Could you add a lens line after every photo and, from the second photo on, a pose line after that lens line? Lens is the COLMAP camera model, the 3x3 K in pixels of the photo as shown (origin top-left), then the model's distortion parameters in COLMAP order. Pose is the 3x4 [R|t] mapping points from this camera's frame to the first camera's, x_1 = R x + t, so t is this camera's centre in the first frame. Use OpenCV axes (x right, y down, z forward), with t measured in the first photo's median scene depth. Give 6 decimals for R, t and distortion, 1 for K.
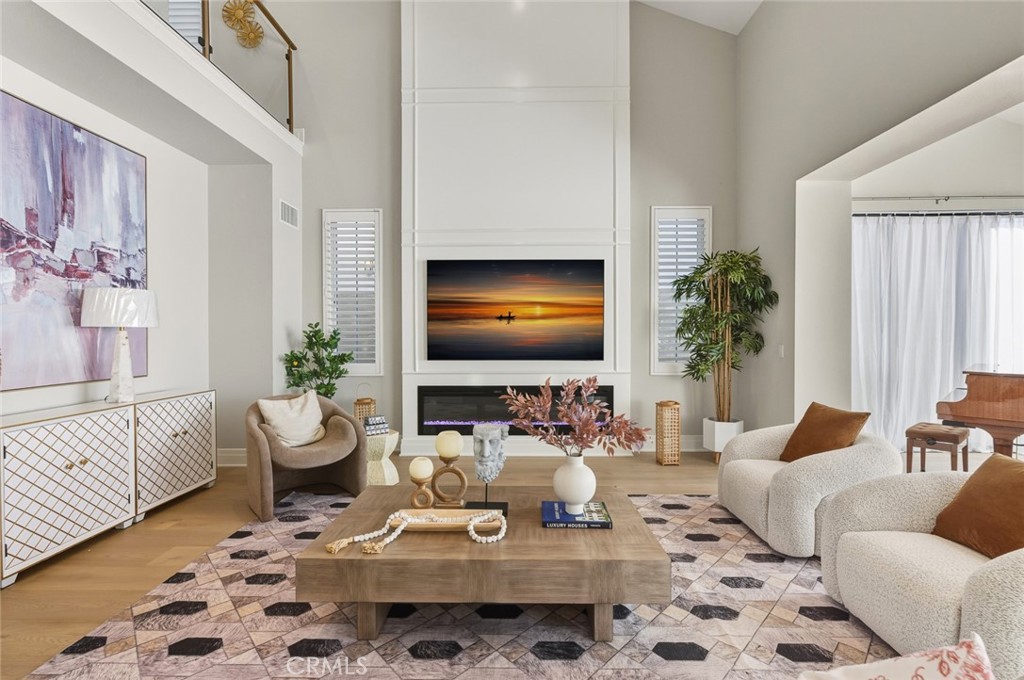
lens RADIAL K [[450.9, 0, 513.4], [0, 450.9, 335.0], [0, 0, 1]] dist [-0.002782, 0.002430]
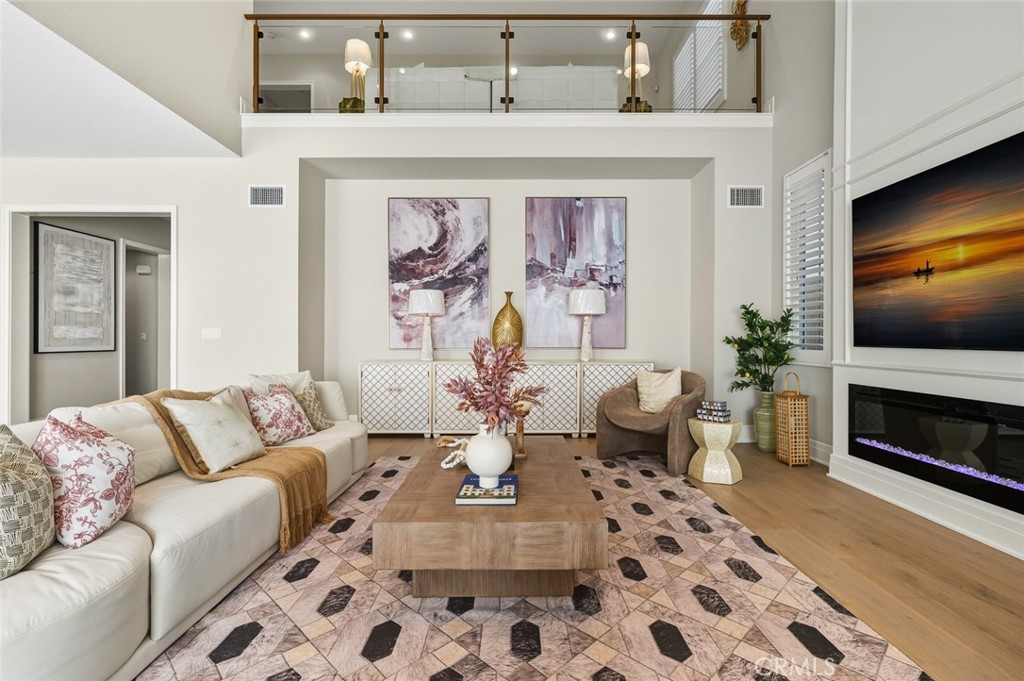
lens RADIAL K [[450.9, 0, 515.5], [0, 450.9, 337.6], [0, 0, 1]] dist [-0.002782, 0.002430]
pose [[0.026940, -0.000234, -0.999637, 0.498735], [-0.003129, 0.999995, -0.000318, 0.045877], [0.999632, 0.003137, 0.026940, 0.492002]]
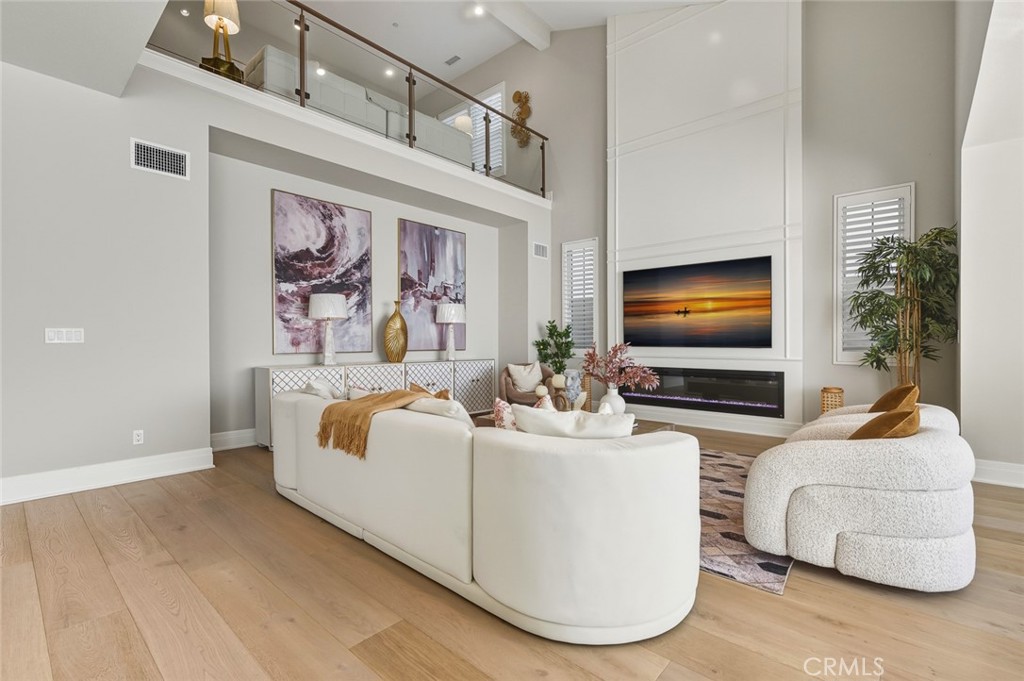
lens RADIAL K [[450.9, 0, 513.4], [0, 450.9, 338.6], [0, 0, 1]] dist [-0.002782, 0.002430]
pose [[0.763748, -0.001350, -0.645513, 0.443568], [-0.001860, 0.999989, -0.004292, 0.041342], [0.645511, 0.004479, 0.763737, -0.245416]]
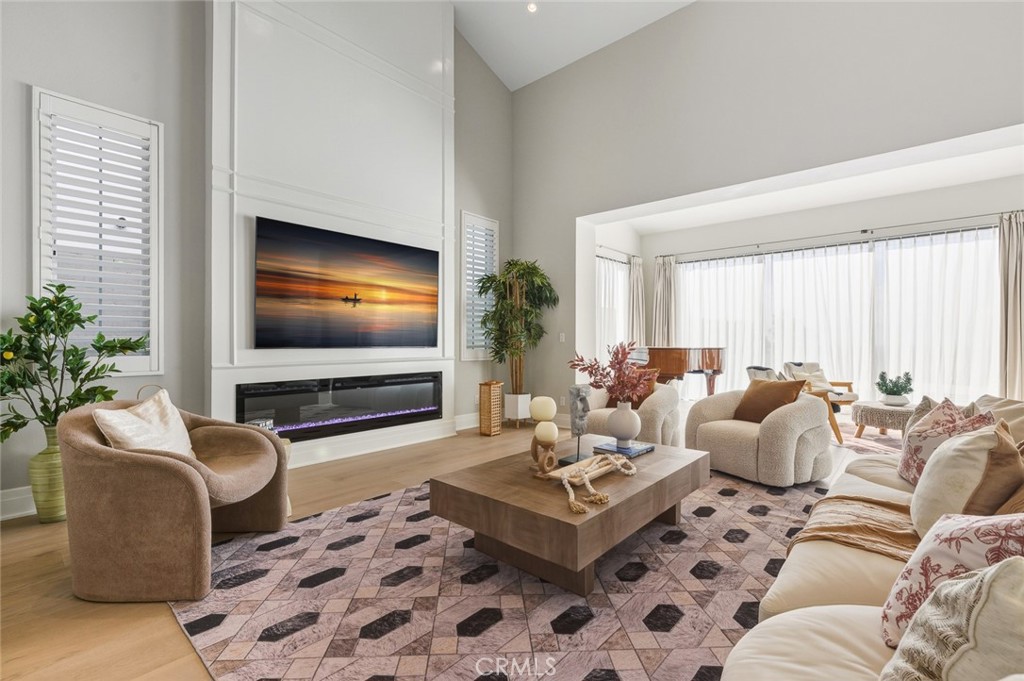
lens RADIAL K [[450.9, 0, 509.7], [0, 450.9, 338.1], [0, 0, 1]] dist [-0.002782, 0.002430]
pose [[0.651310, 0.009094, 0.758757, -0.507994], [-0.004191, 0.999956, -0.008388, 0.044518], [-0.758800, 0.002283, 0.651319, 0.195088]]
